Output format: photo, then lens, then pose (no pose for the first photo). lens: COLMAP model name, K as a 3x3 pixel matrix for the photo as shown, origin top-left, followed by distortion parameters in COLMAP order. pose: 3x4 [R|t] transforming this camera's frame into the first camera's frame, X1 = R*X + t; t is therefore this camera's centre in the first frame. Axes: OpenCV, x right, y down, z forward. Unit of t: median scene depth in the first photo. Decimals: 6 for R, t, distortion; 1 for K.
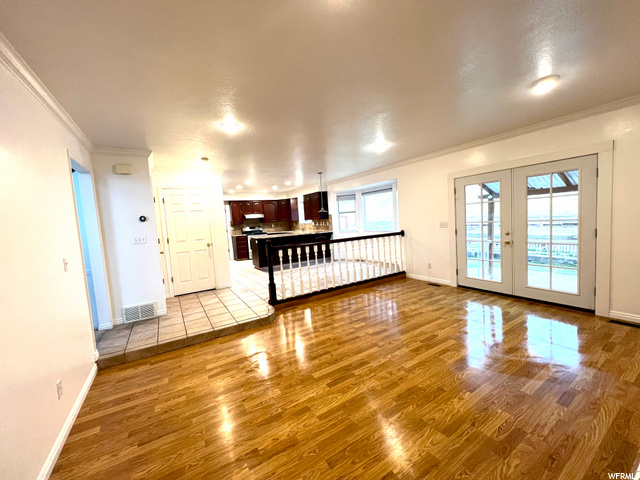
lens RADIAL K [[256.1, 0, 320.0], [0, 256.1, 240.0], [0, 0, 1]] dist [-0.001729, 0.000111]
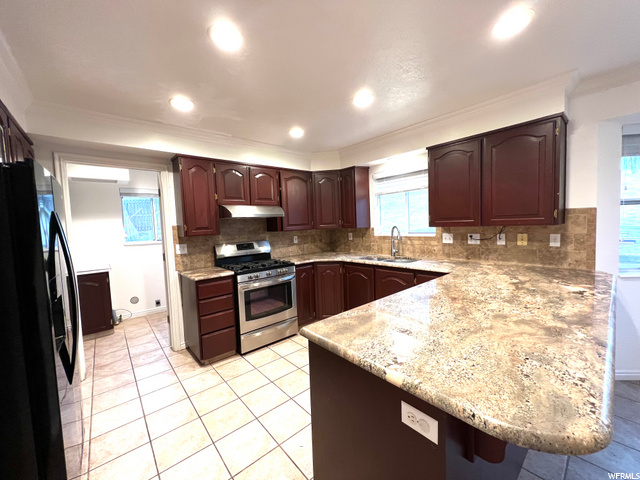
lens RADIAL K [[256.1, 0, 320.0], [0, 256.1, 240.0], [0, 0, 1]] dist [-0.001729, 0.000111]
pose [[0.986318, 0.014469, 0.164217, -0.332709], [-0.009767, 0.999520, -0.029409, -0.070216], [-0.164564, 0.027403, 0.985986, 0.971995]]
